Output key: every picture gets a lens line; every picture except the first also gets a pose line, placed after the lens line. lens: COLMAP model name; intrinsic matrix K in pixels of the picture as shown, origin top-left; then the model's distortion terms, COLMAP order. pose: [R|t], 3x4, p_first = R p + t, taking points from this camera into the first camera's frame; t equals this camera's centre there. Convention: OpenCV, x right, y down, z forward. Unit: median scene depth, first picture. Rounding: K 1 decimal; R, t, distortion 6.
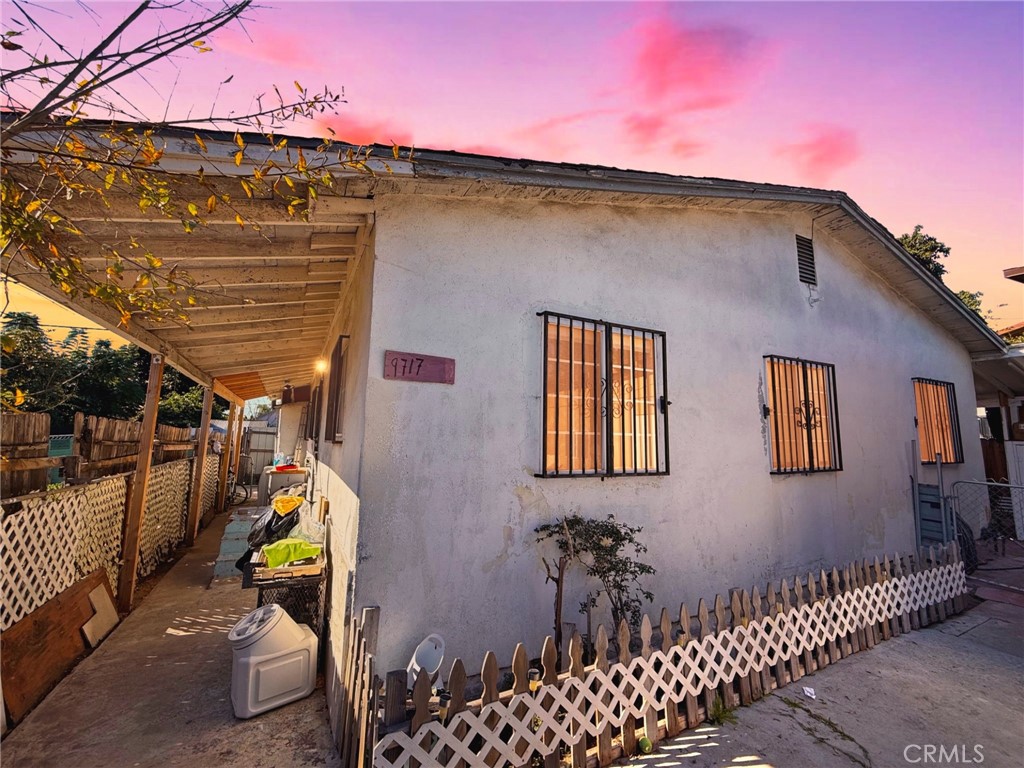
lens RADIAL K [[406.4, 0, 507.9], [0, 406.4, 382.4], [0, 0, 1]] dist [-0.001560, -0.000606]
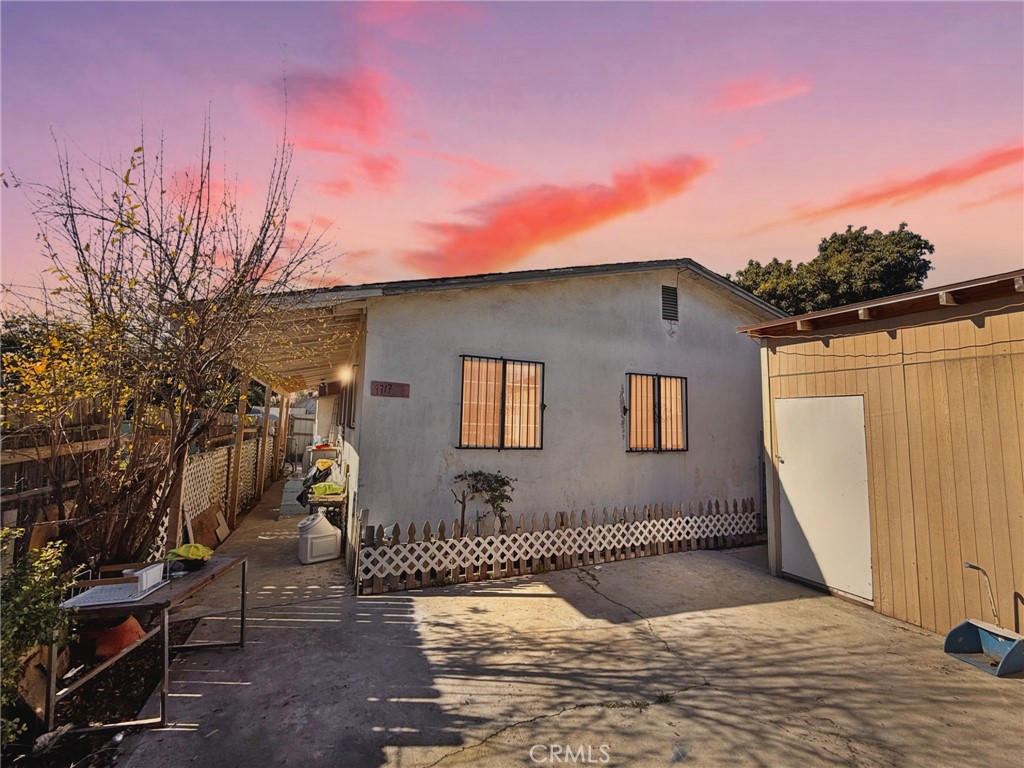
lens RADIAL K [[406.3, 0, 488.9], [0, 406.3, 376.9], [0, 0, 1]] dist [-0.000613, 0.000021]
pose [[0.994211, -0.003530, -0.107391, 0.414245], [0.005567, 0.999810, 0.018669, -0.118536], [0.107304, -0.019159, 0.994042, -0.777080]]
